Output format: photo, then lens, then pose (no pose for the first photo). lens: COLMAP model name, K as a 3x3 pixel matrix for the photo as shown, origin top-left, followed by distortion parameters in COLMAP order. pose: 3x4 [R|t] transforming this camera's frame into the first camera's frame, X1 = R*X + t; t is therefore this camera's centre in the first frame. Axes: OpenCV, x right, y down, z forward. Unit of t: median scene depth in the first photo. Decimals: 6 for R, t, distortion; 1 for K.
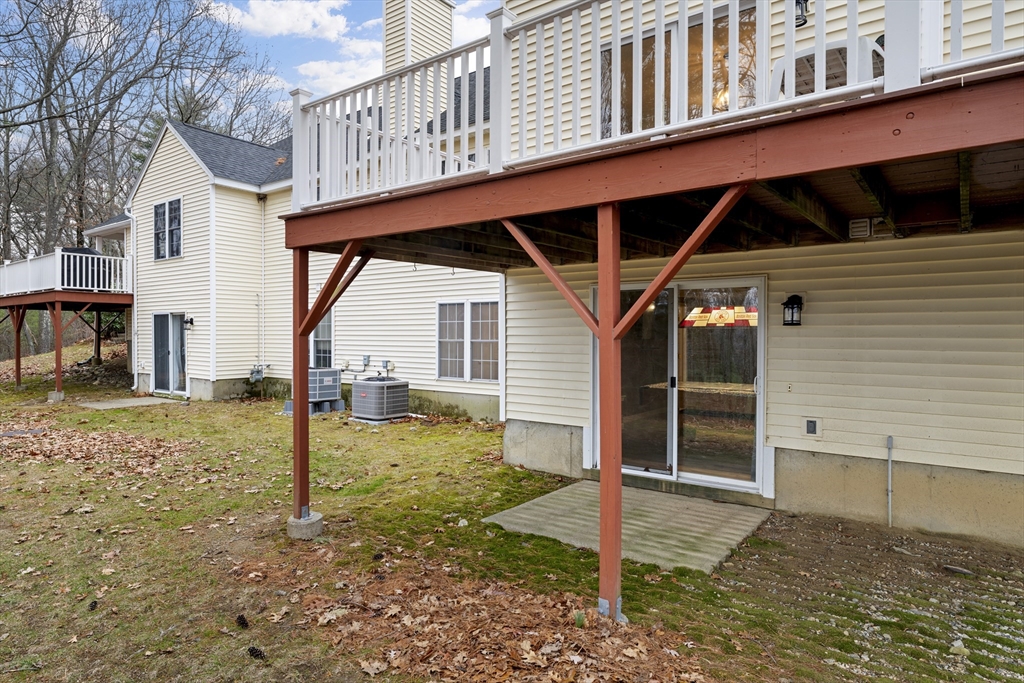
lens RADIAL K [[610.5, 0, 510.1], [0, 610.5, 342.0], [0, 0, 1]] dist [0.008147, 0.000506]
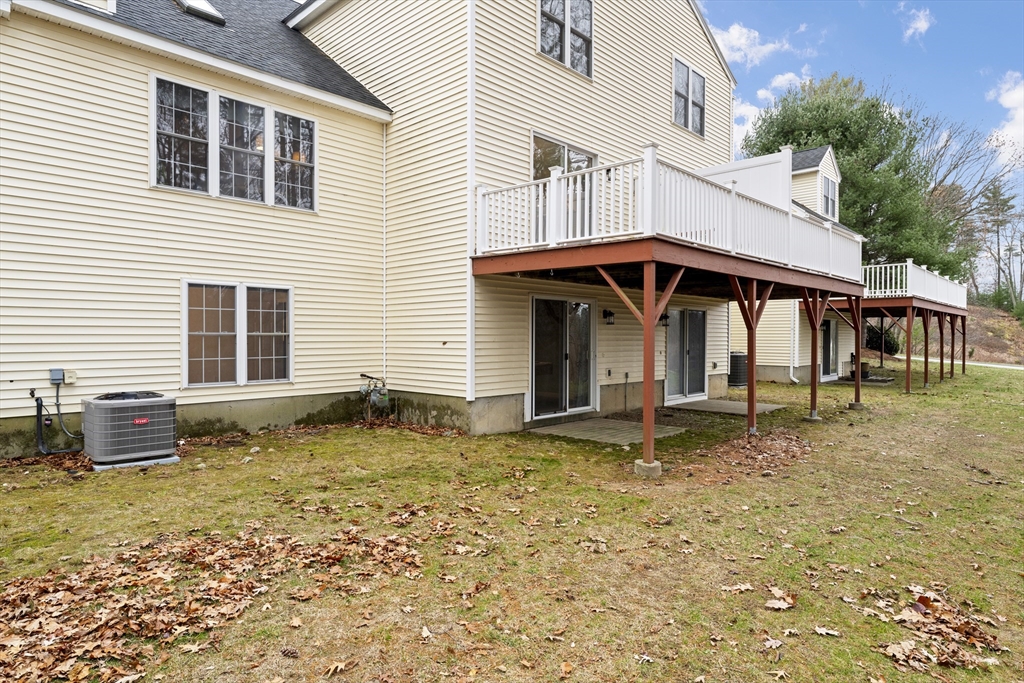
lens RADIAL K [[610.5, 0, 509.8], [0, 610.5, 338.7], [0, 0, 1]] dist [0.008147, 0.000506]
pose [[0.119335, -0.007162, 0.992828, -0.834743], [0.008917, 0.999941, 0.006142, 0.002307], [-0.992814, 0.008120, 0.119392, 0.557478]]
